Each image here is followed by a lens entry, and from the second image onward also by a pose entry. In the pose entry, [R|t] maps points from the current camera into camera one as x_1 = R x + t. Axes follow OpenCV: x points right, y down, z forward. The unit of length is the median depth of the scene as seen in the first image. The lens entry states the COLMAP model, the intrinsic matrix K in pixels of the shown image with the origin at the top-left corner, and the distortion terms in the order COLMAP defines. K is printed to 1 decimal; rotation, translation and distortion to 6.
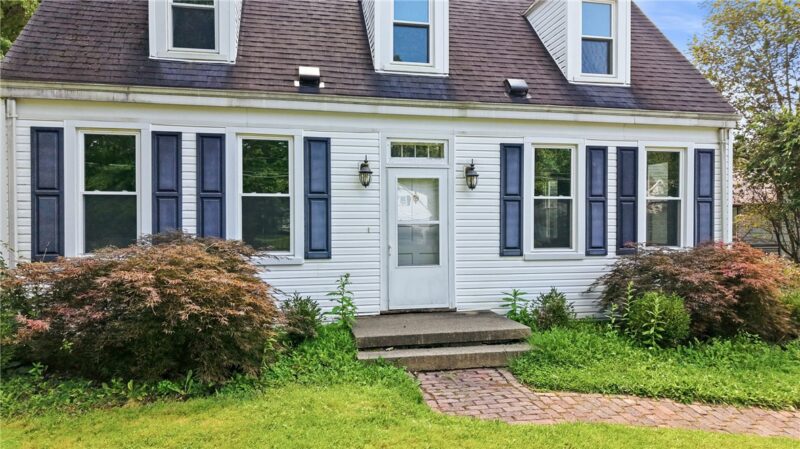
lens RADIAL K [[535.5, 0, 392.1], [0, 535.5, 226.6], [0, 0, 1]] dist [-0.003102, -0.013265]
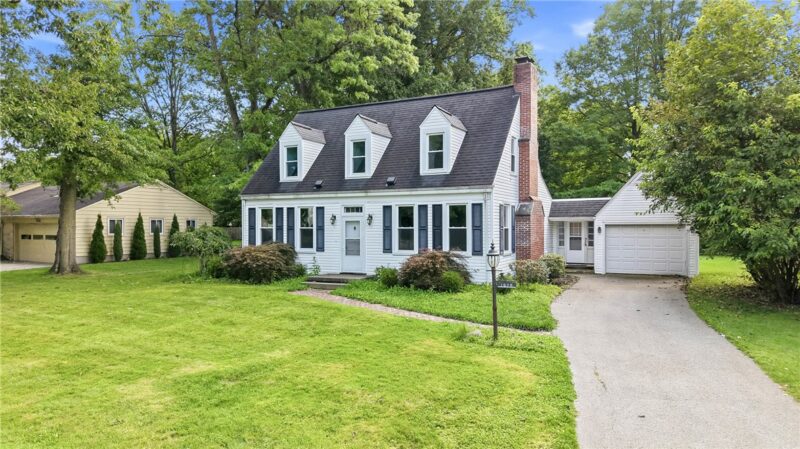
lens RADIAL K [[535.5, 0, 415.3], [0, 535.5, 236.1], [0, 0, 1]] dist [-0.003102, -0.013265]
pose [[0.787538, 0.009457, -0.616194, 1.916577], [-0.007233, 0.999955, 0.006104, -0.037115], [0.616224, -0.000350, 0.787571, -0.849801]]
